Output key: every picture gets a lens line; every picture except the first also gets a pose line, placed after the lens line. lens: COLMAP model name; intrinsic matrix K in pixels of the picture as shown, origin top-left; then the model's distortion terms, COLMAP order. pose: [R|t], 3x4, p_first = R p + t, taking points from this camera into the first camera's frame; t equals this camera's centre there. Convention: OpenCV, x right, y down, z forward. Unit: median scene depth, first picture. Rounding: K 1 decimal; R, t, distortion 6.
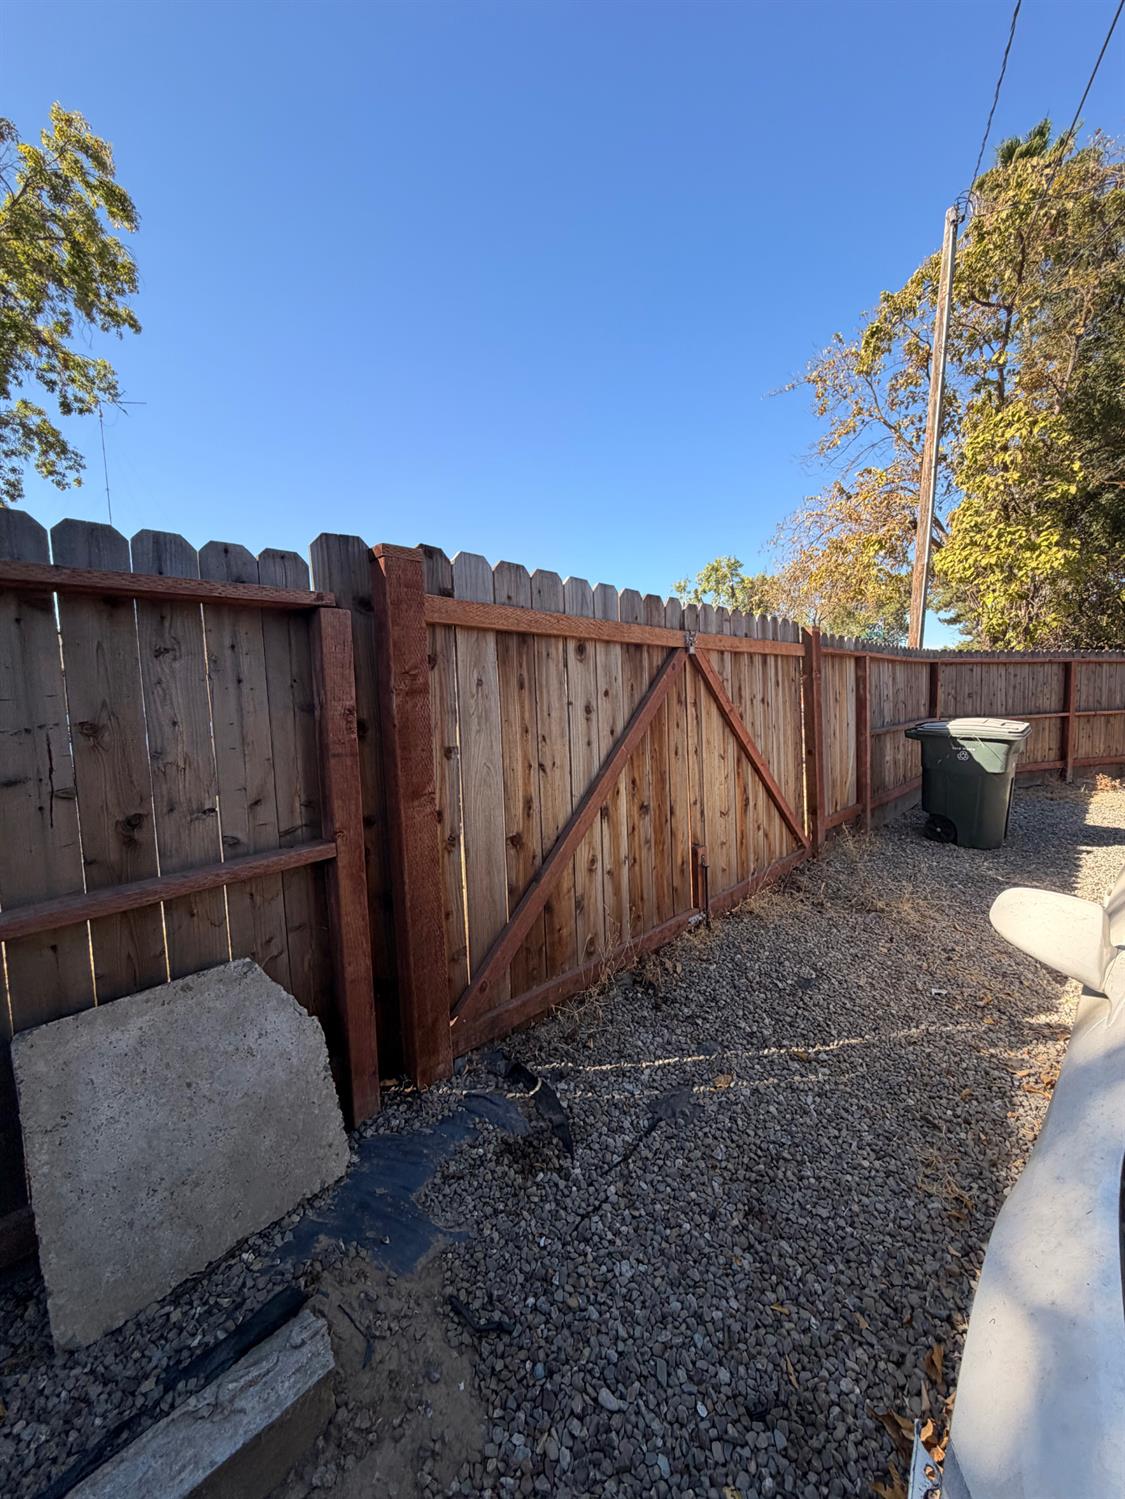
lens RADIAL K [[598.4, 0, 560.8], [0, 598.4, 747.3], [0, 0, 1]] dist [0.000717, -0.000290]
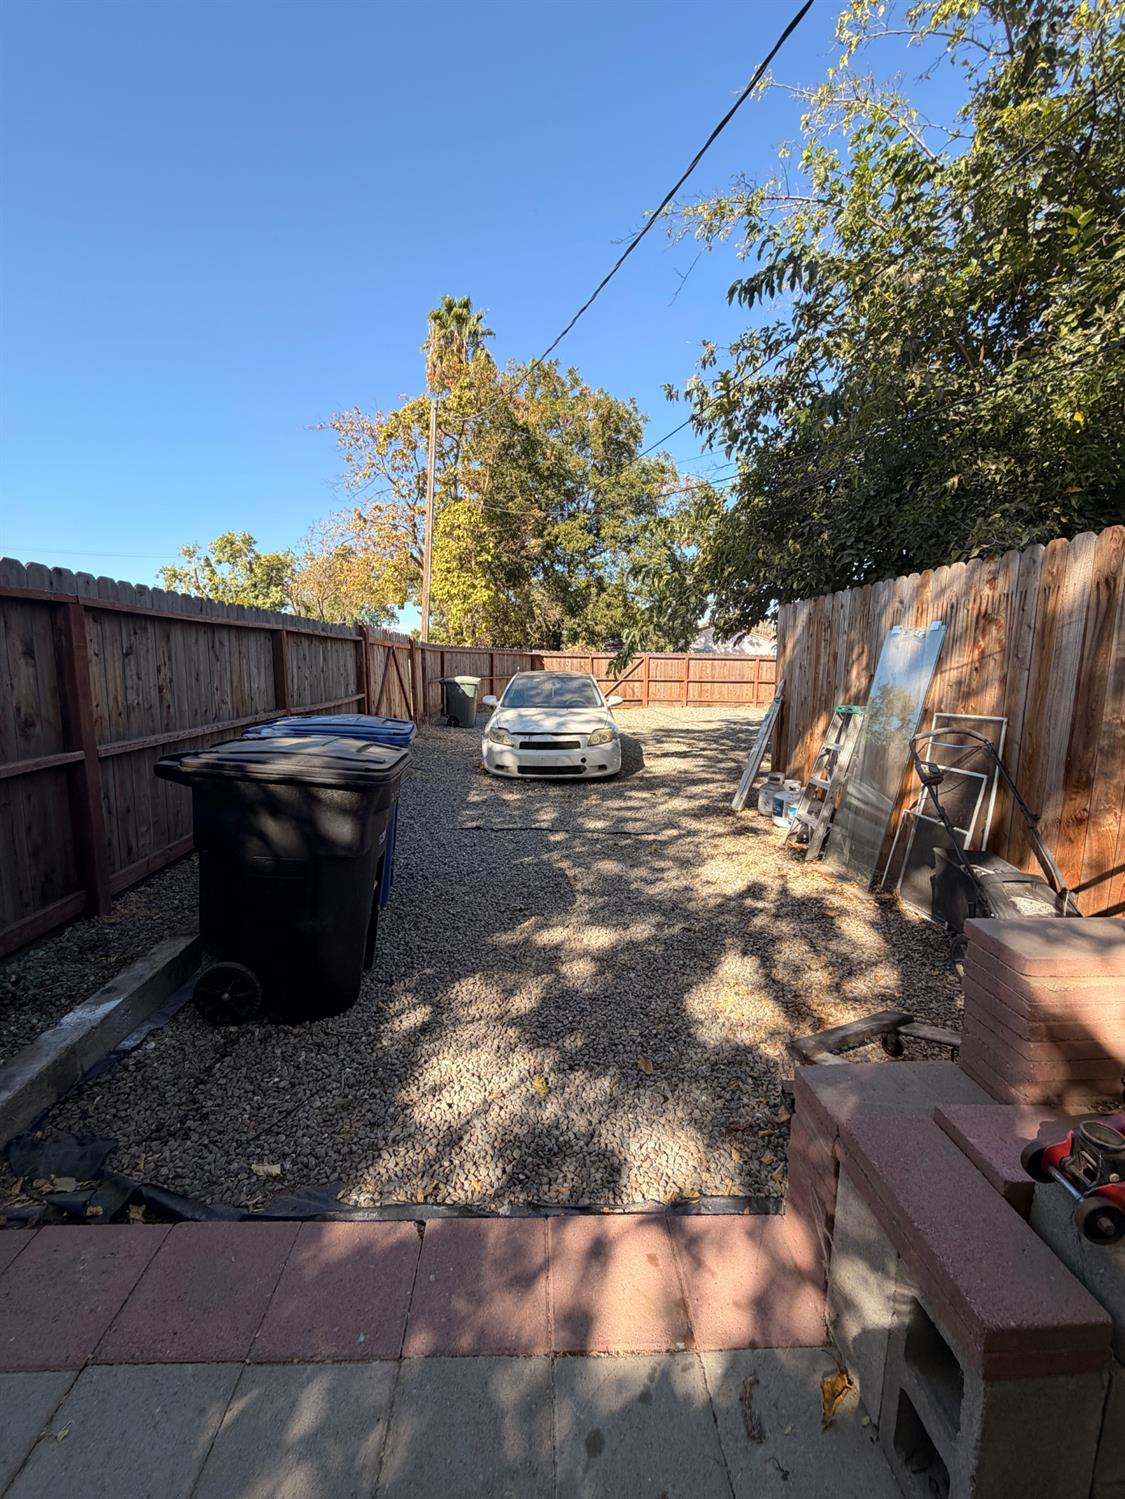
lens RADIAL K [[598.4, 0, 560.8], [0, 598.4, 747.3], [0, 0, 1]] dist [0.000717, -0.000290]
pose [[0.682671, -0.058304, 0.728397, -0.371314], [0.024248, 0.998070, 0.057164, 0.050799], [-0.730324, -0.021362, 0.682767, -0.429029]]
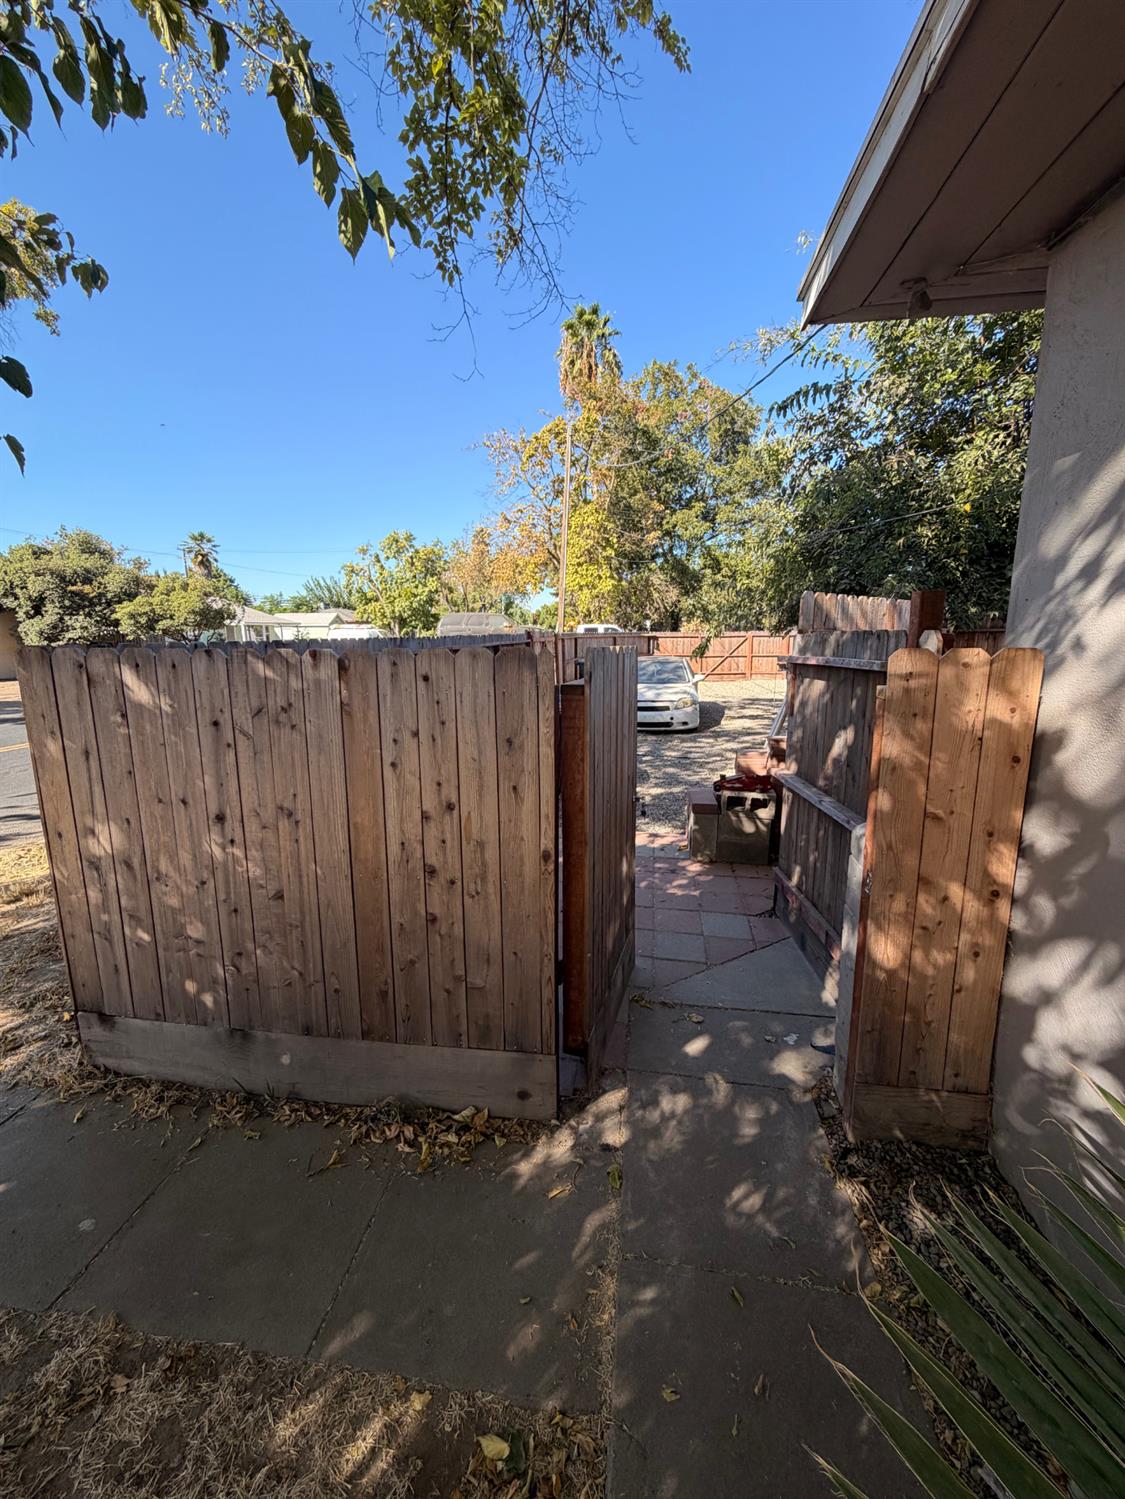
lens RADIAL K [[598.4, 0, 560.8], [0, 598.4, 747.3], [0, 0, 1]] dist [0.000717, -0.000290]
pose [[0.817879, -0.082345, 0.569467, -0.570108], [0.030048, 0.994469, 0.100644, 0.045693], [-0.574605, -0.065203, 0.815830, -0.672584]]
